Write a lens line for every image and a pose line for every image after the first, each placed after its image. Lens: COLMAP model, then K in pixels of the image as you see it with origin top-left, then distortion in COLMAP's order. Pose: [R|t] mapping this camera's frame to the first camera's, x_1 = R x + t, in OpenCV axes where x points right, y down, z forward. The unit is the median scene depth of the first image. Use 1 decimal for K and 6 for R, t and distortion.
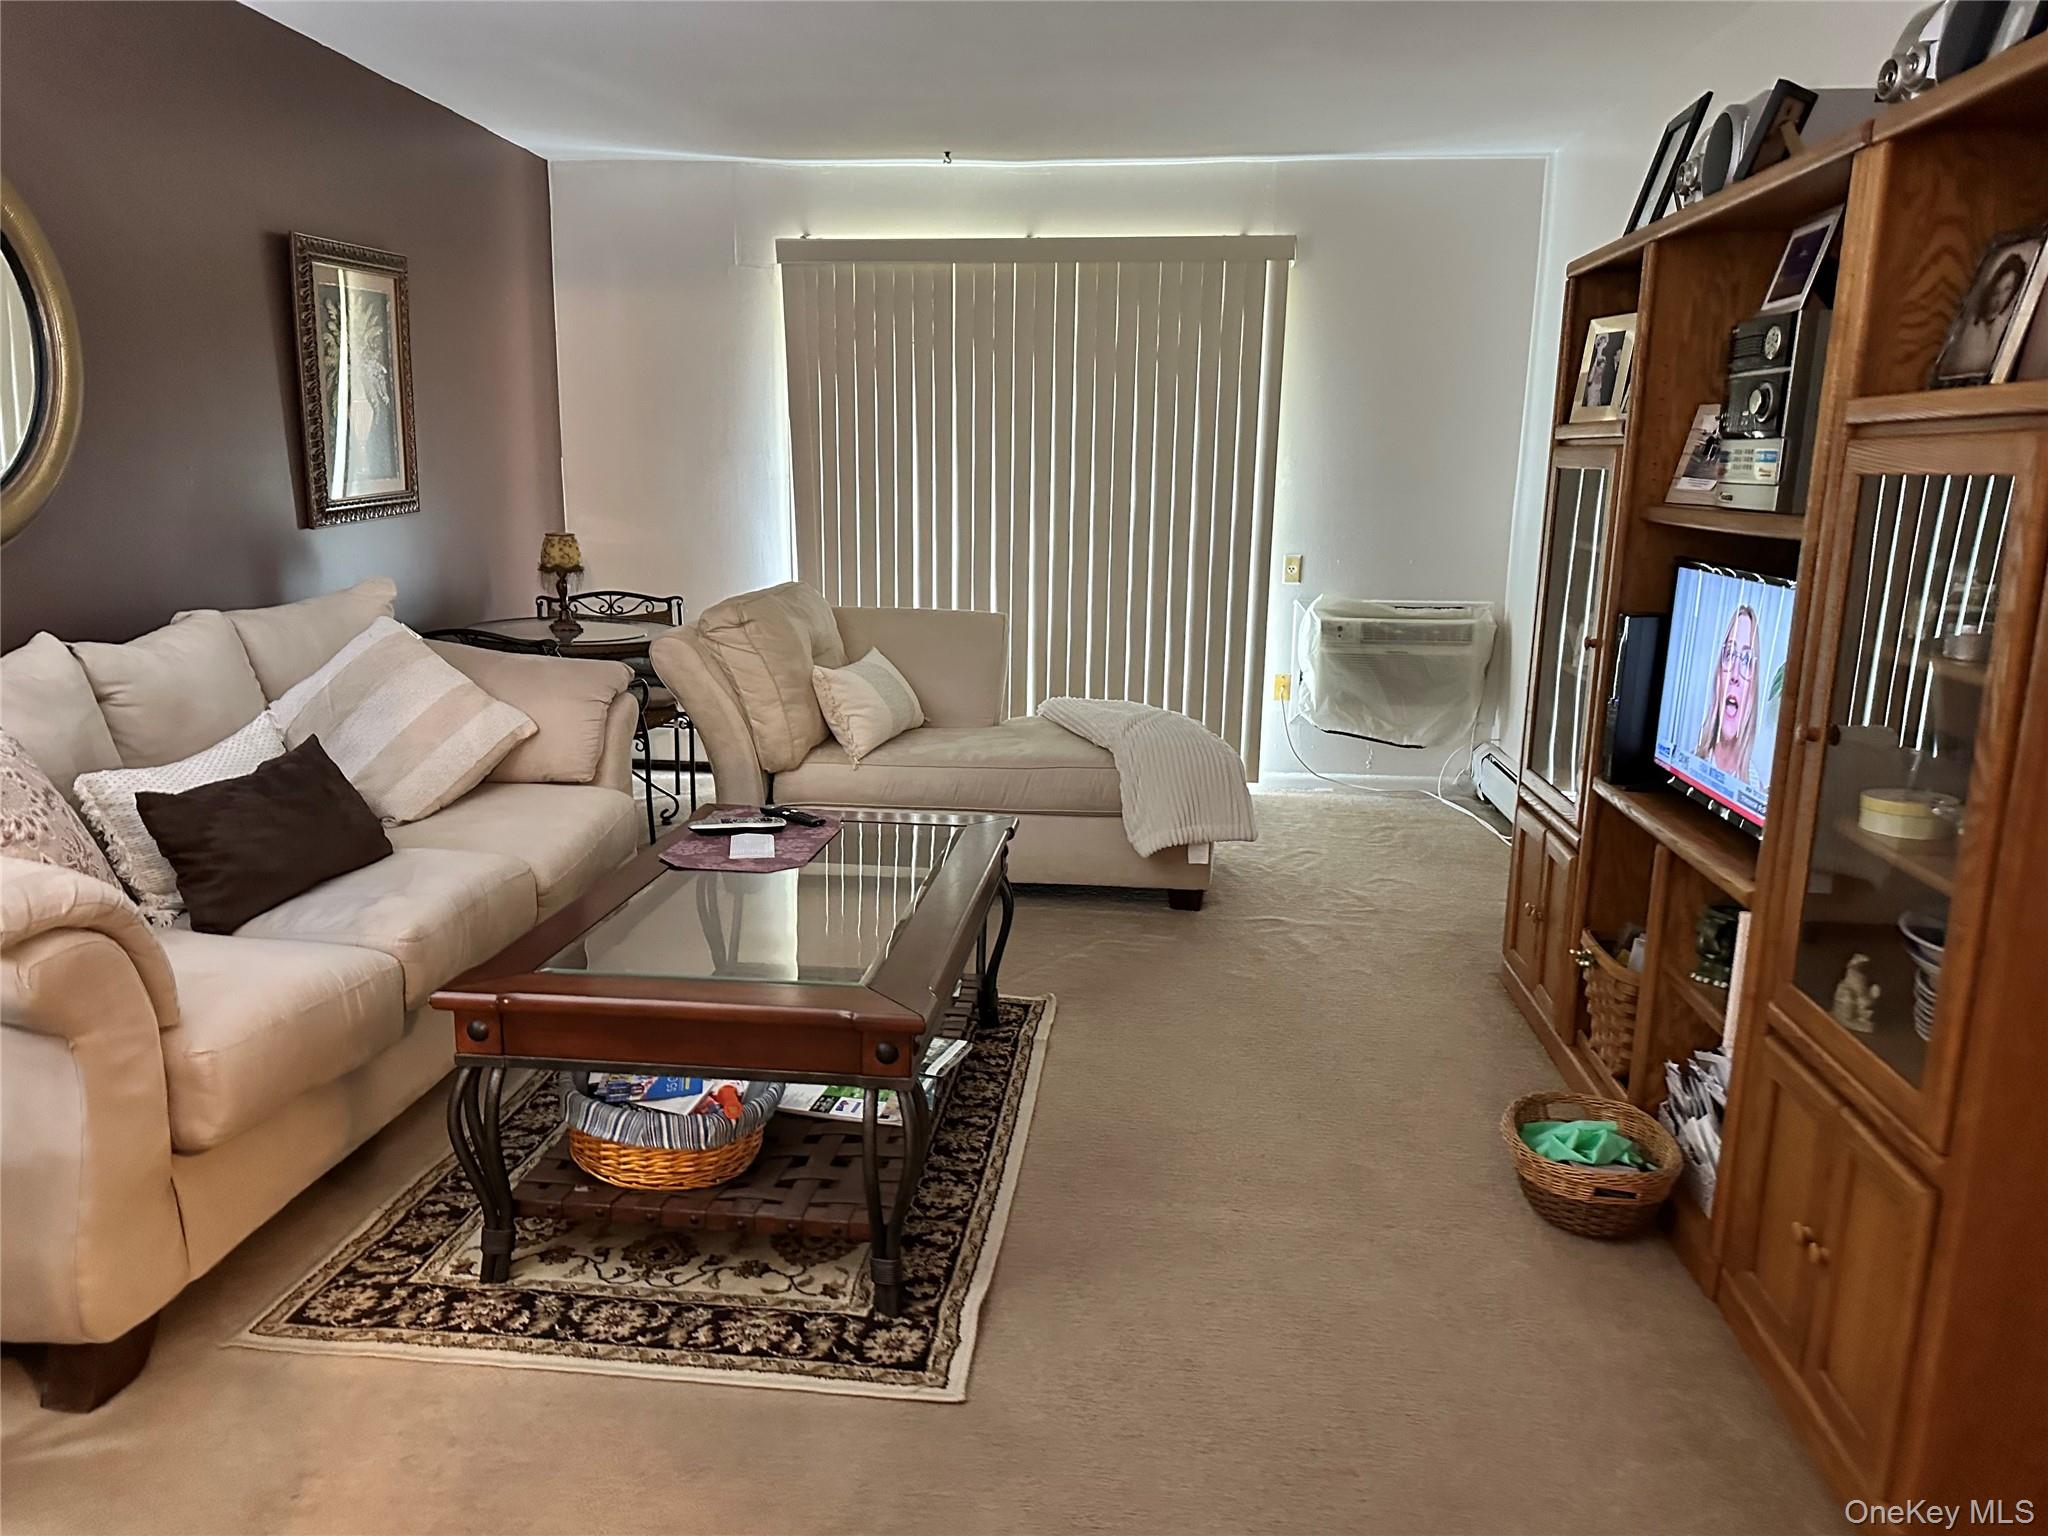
lens RADIAL K [[1426.4, 0, 1009.3], [0, 1426.4, 777.8], [0, 0, 1]] dist [0.056648, -0.073226]
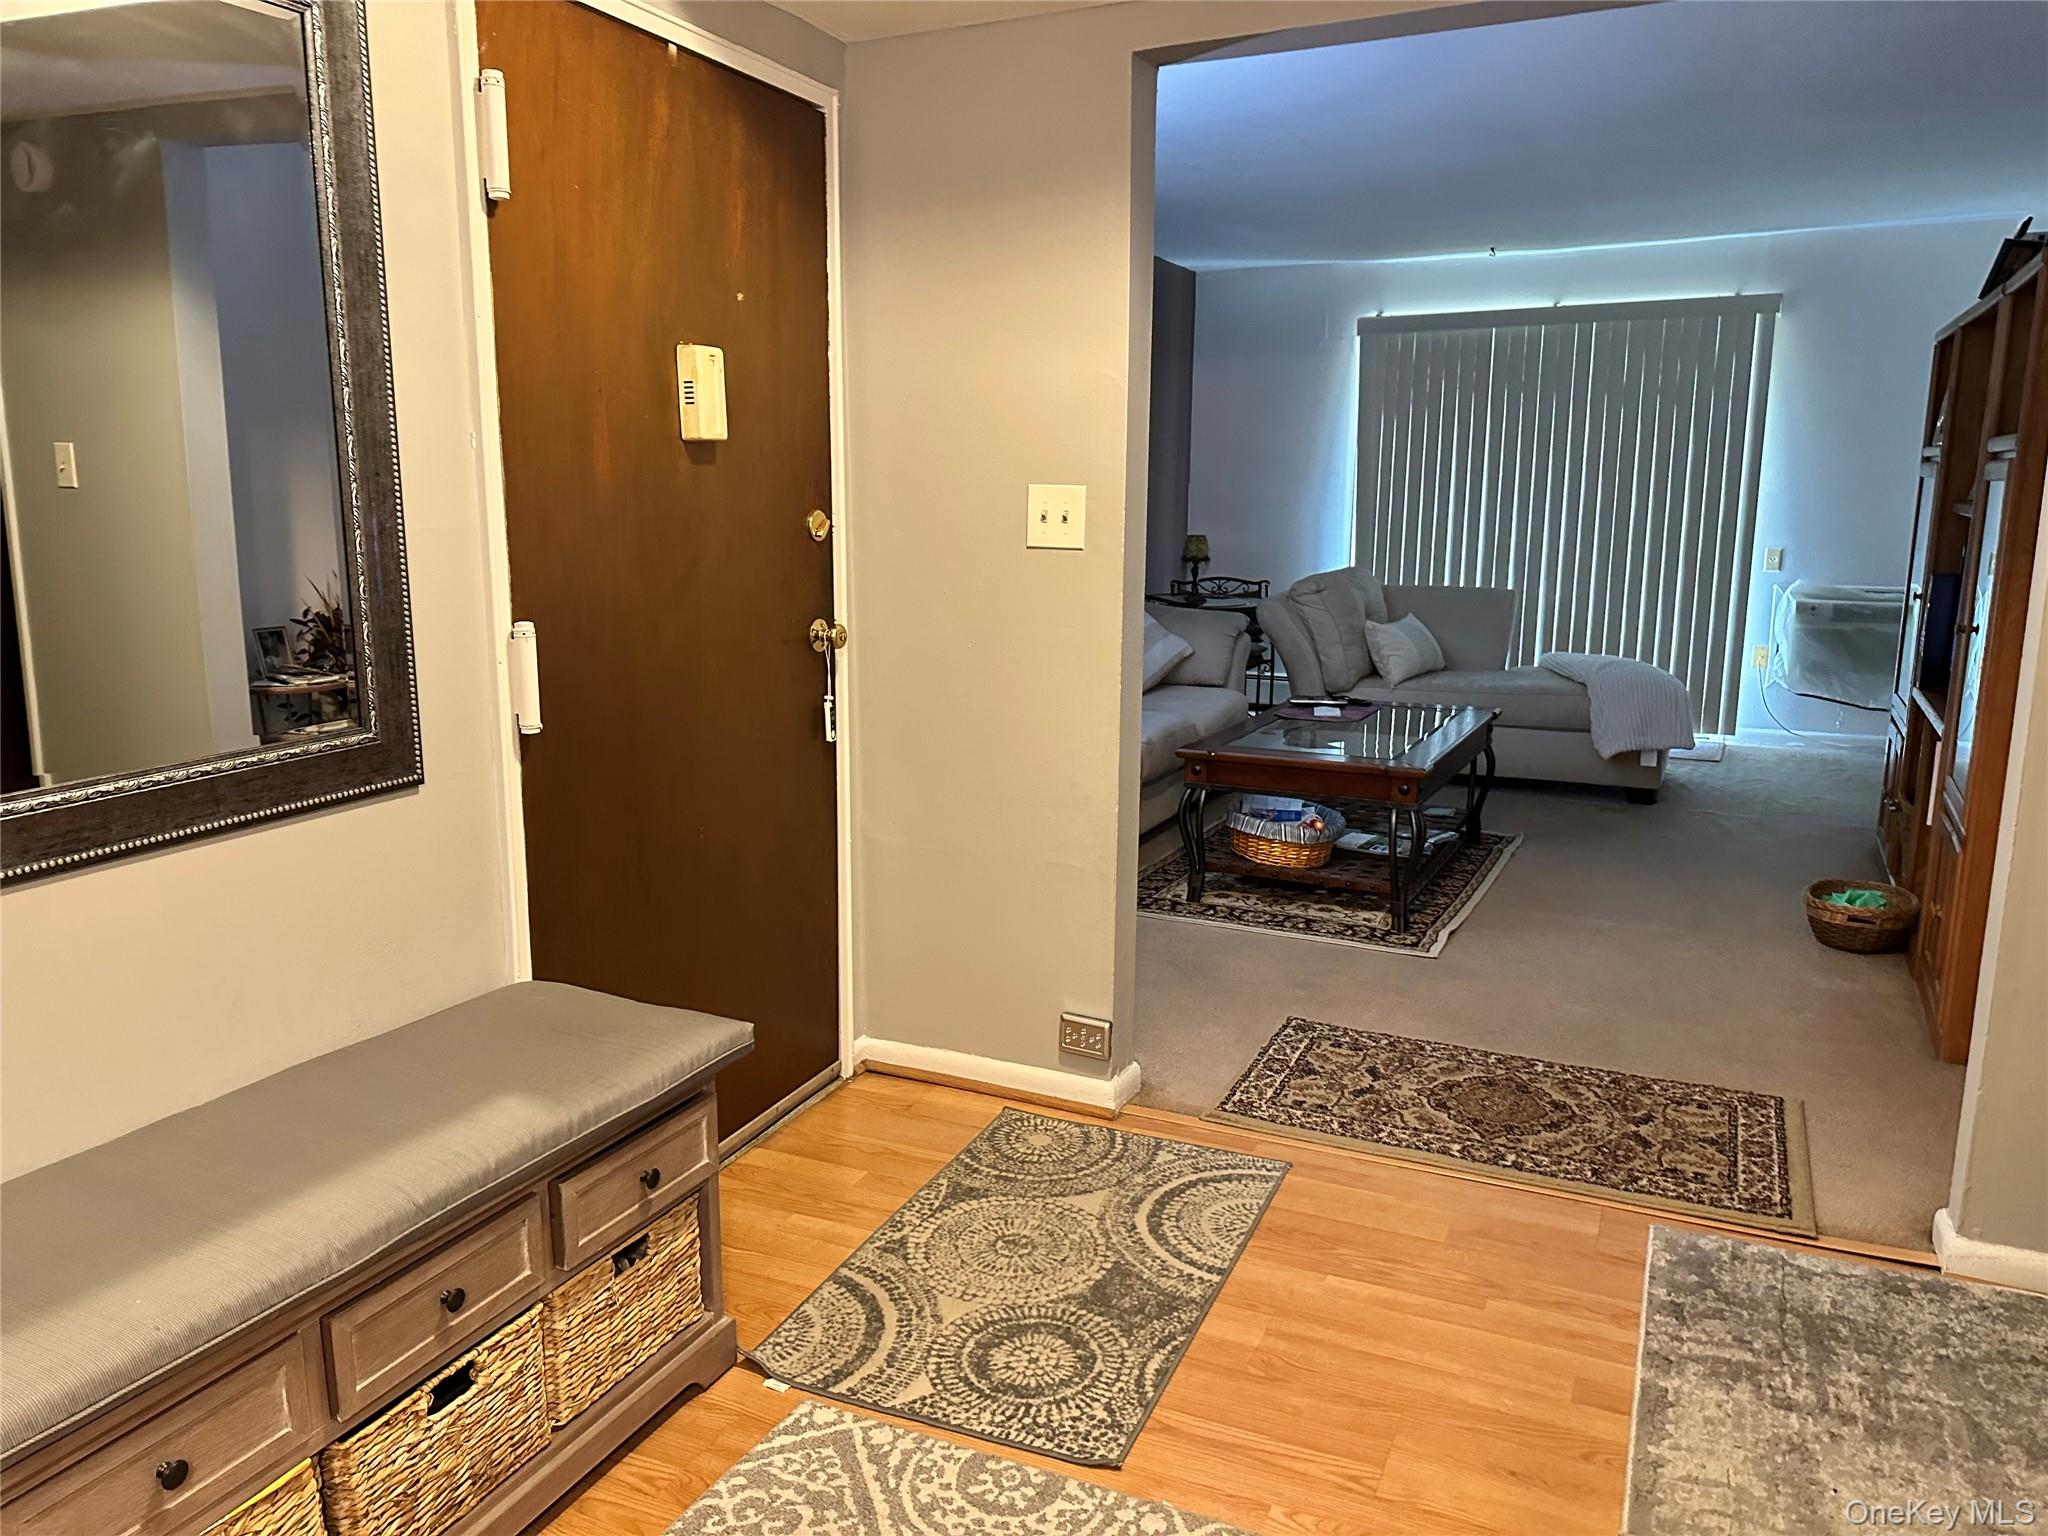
lens RADIAL K [[1426.4, 0, 1008.9], [0, 1426.4, 780.7], [0, 0, 1]] dist [0.056648, -0.073226]
pose [[0.932701, 0.055039, -0.356425, 0.074409], [-0.058931, 0.998262, -0.000061, 0.153732], [0.355802, 0.021062, 0.934324, -0.716686]]
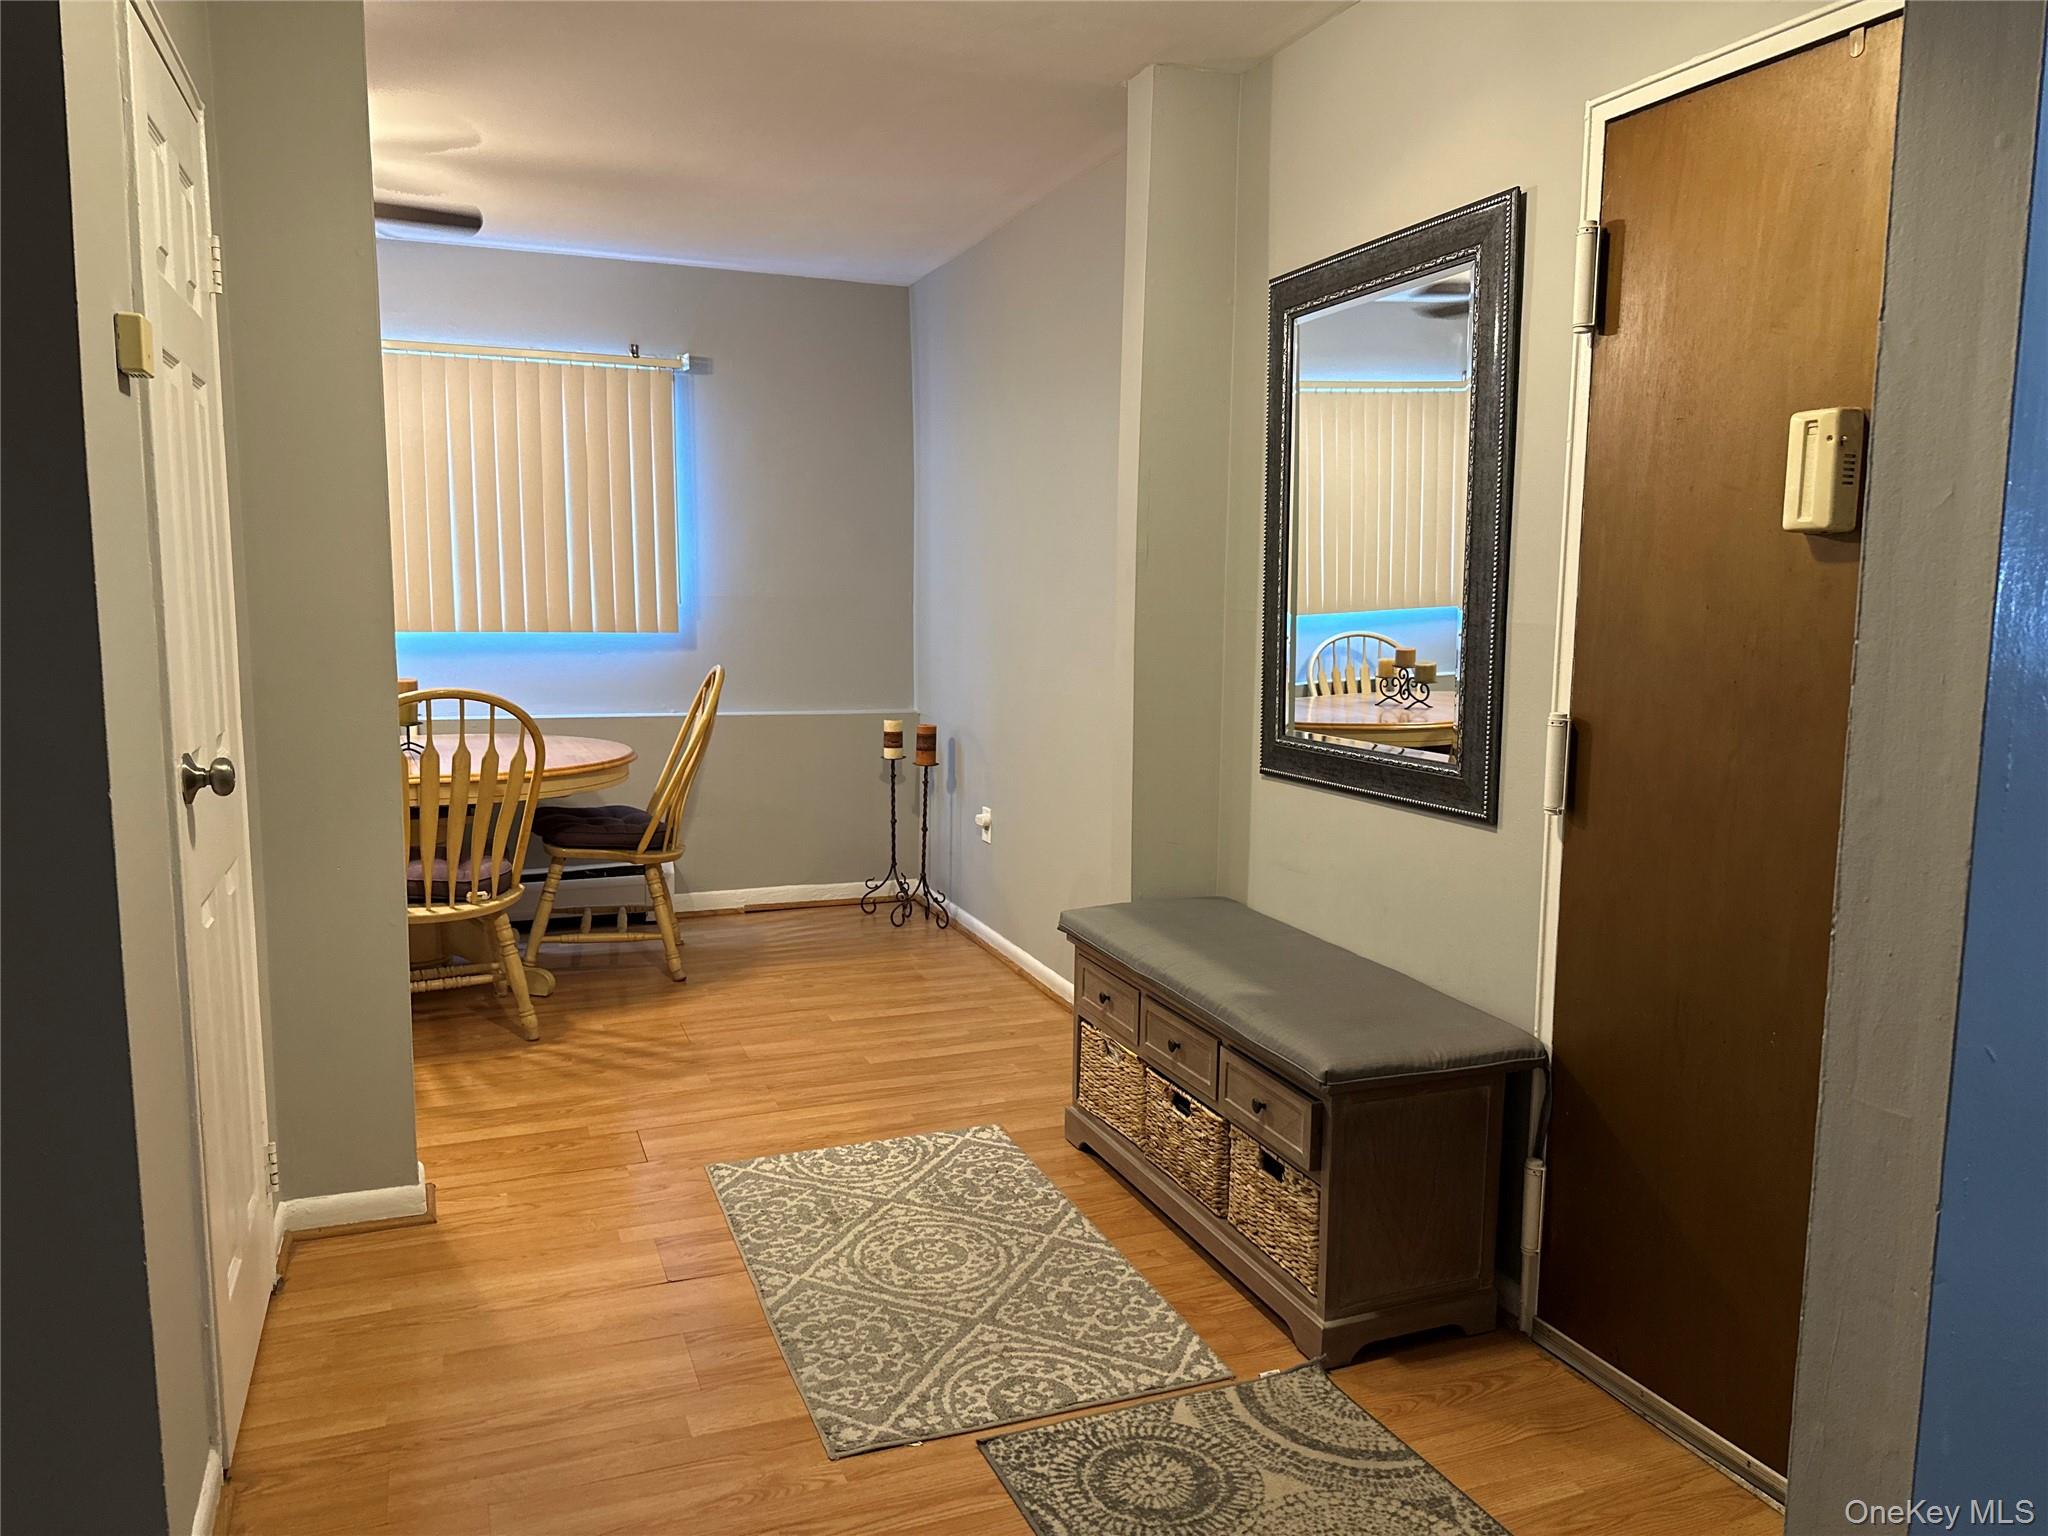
lens RADIAL K [[1426.4, 0, 1021.4], [0, 1426.4, 763.8], [0, 0, 1]] dist [0.056648, -0.073226]
pose [[-0.894172, 0.038010, -0.446108, 0.203693], [-0.112686, 0.945209, 0.306401, -0.100776], [0.433311, 0.324245, -0.840896, 0.448221]]
